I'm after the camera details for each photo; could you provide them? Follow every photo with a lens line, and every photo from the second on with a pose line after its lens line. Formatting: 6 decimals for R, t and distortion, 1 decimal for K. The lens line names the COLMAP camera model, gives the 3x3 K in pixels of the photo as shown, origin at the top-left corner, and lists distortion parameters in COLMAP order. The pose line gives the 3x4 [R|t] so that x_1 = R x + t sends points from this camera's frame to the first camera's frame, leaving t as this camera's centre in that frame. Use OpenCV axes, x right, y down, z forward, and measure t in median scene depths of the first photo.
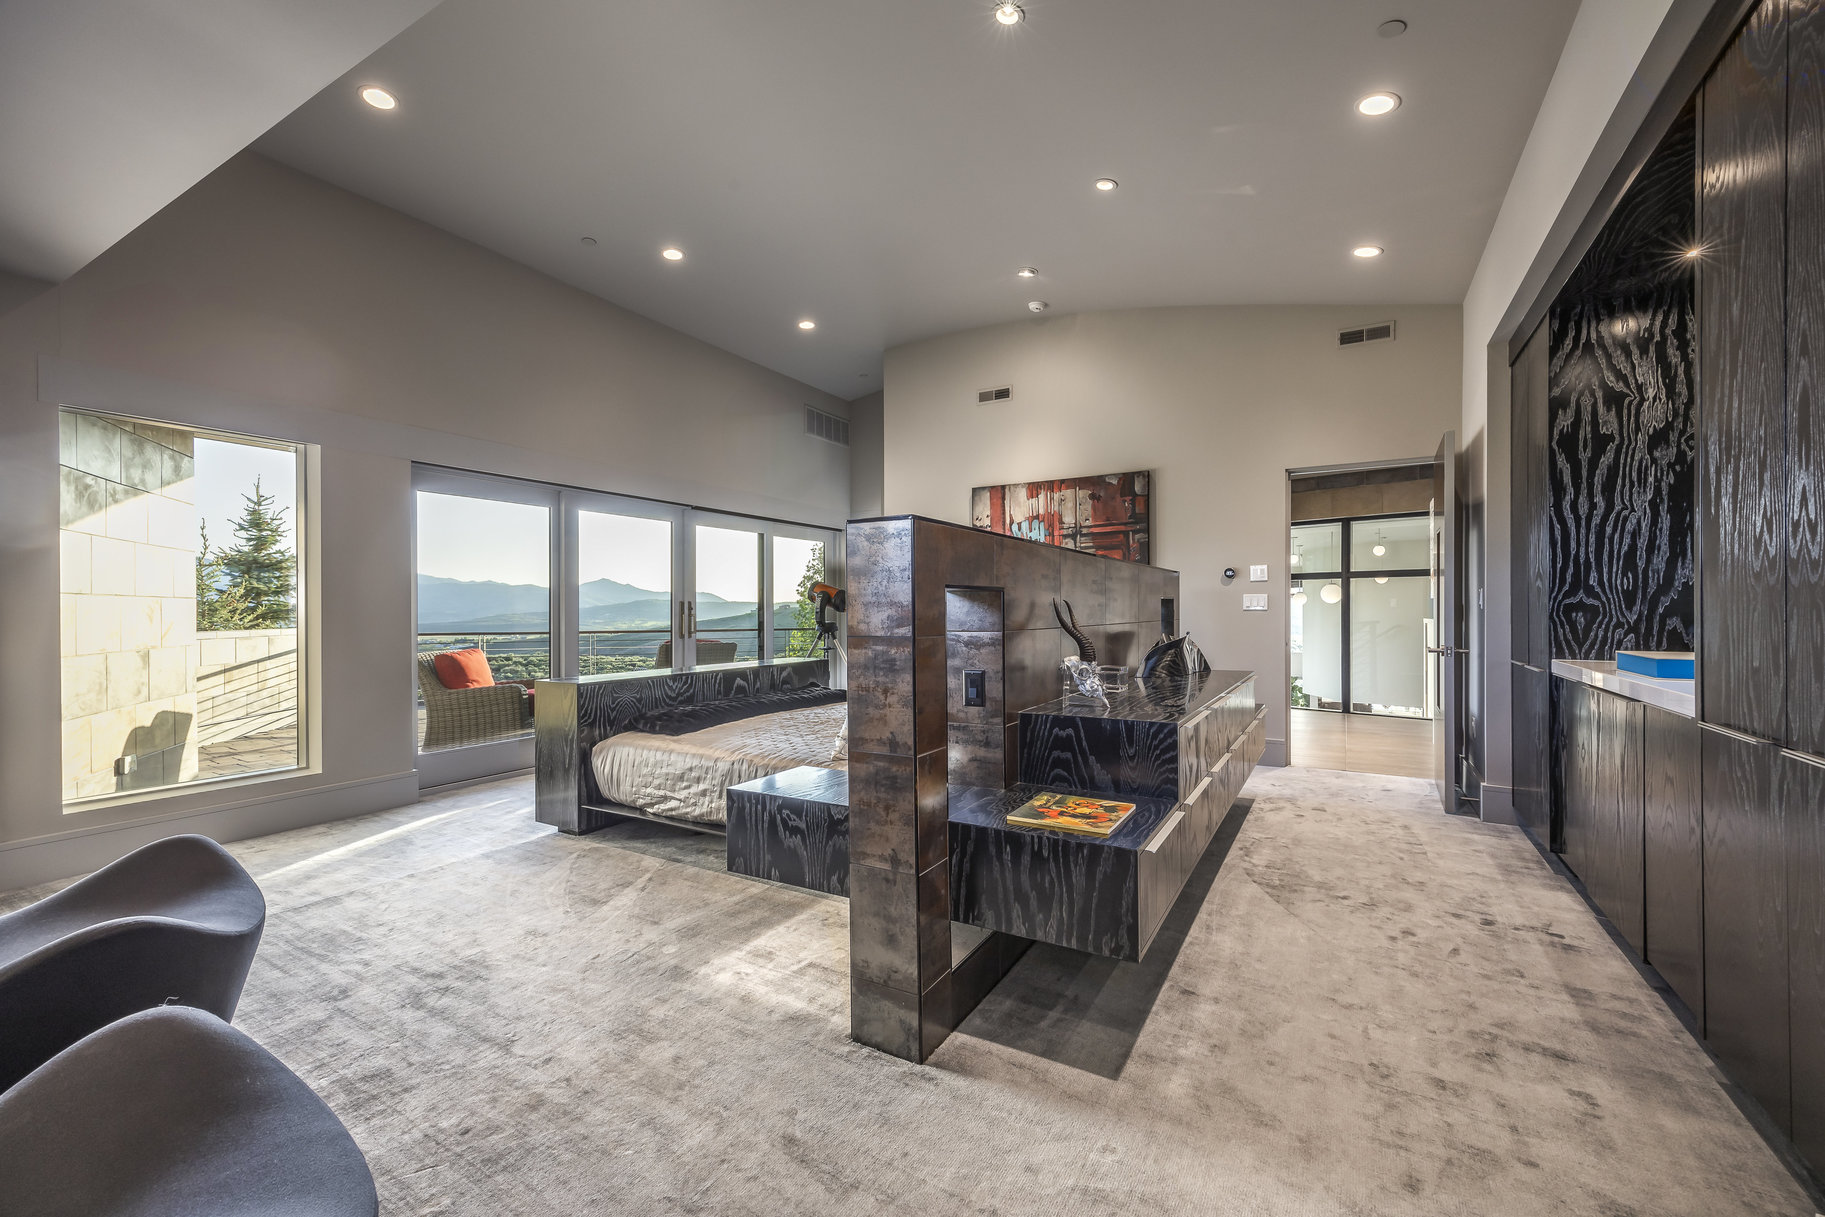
lens RADIAL K [[751.9, 0, 918.2], [0, 751.9, 610.3], [0, 0, 1]] dist [-0.000671, -0.000020]
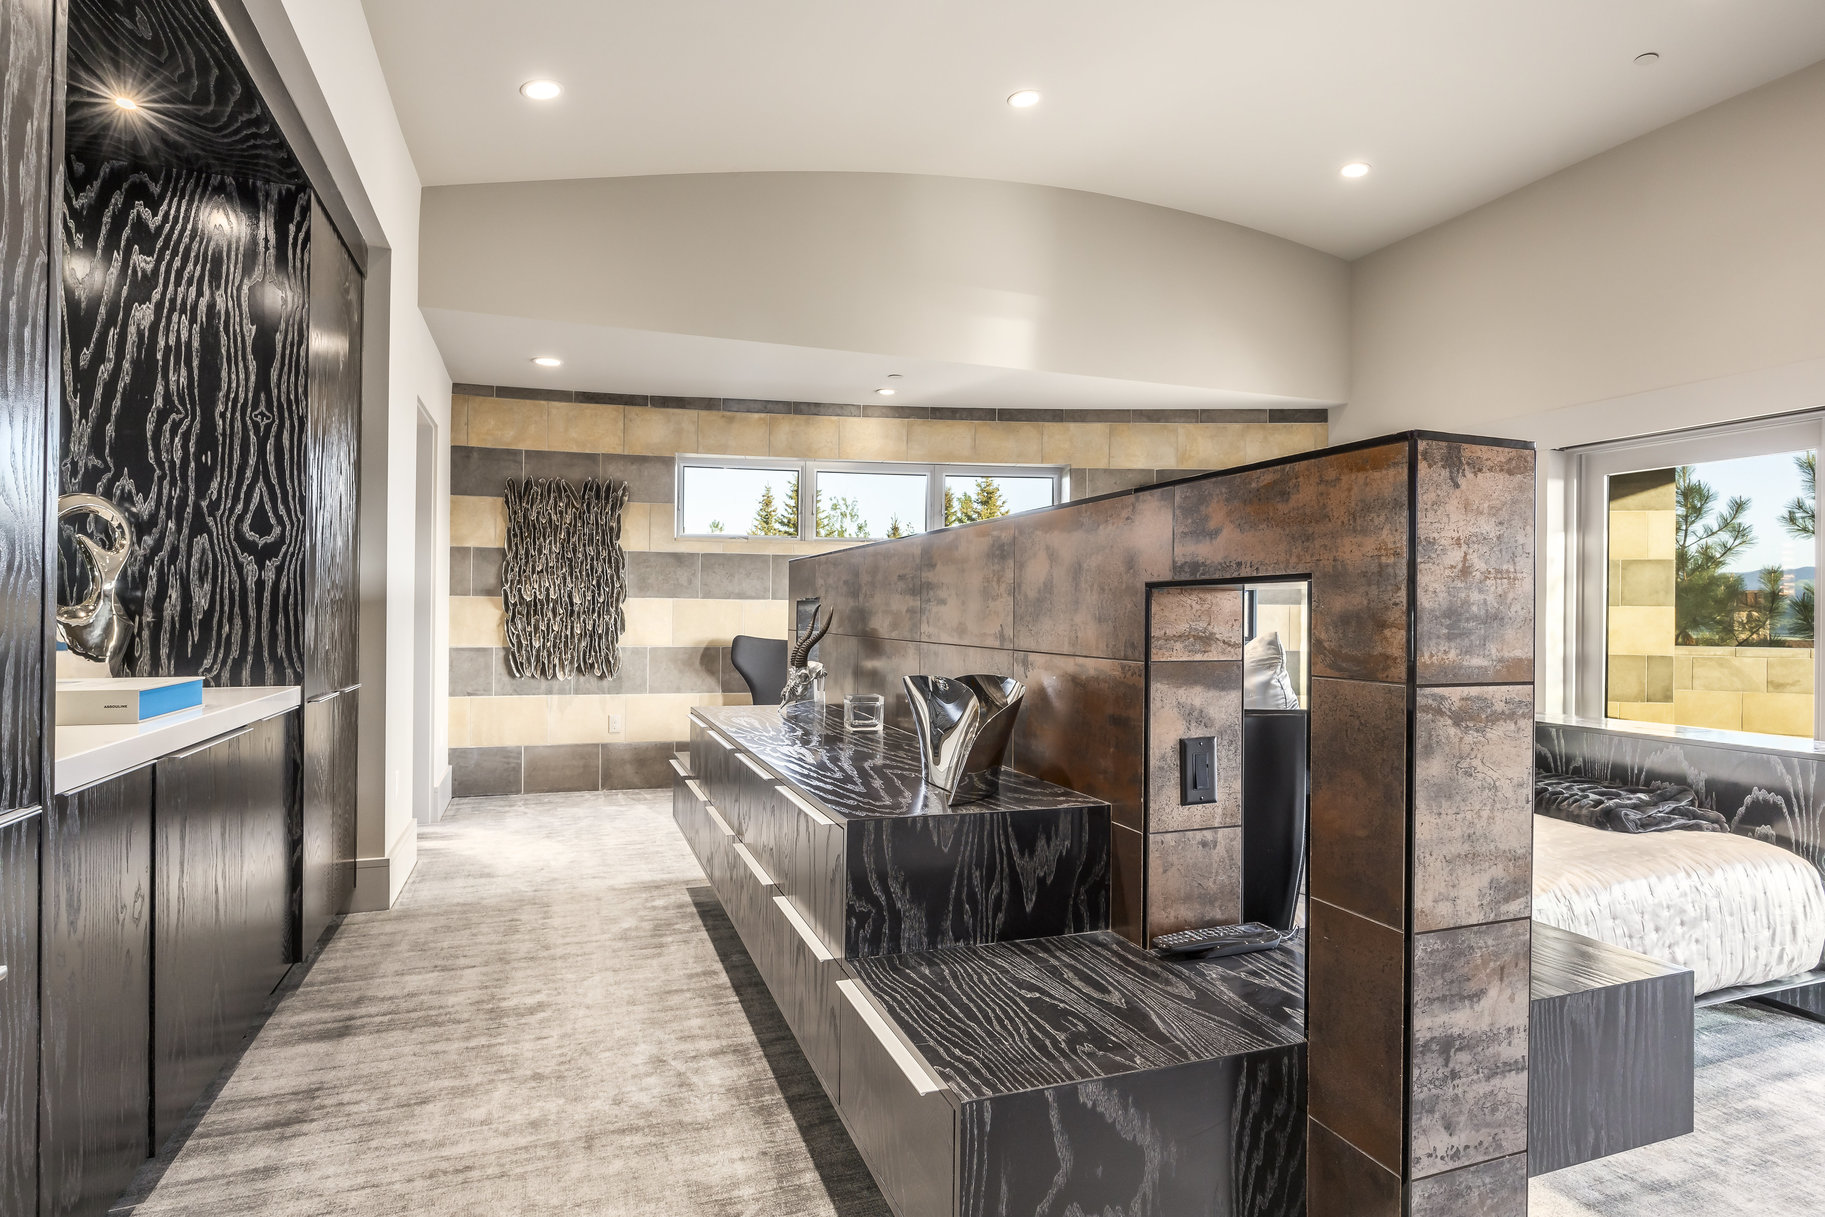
lens RADIAL K [[962.1, 0, 916.0], [0, 962.1, 610.0], [0, 0, 1]] dist [-0.004380, 0.000702]
pose [[-0.638864, -0.002421, -0.769316, 0.887876], [-0.004835, 0.999988, 0.000869, -0.008543], [0.769304, 0.004275, -0.638868, 1.536590]]
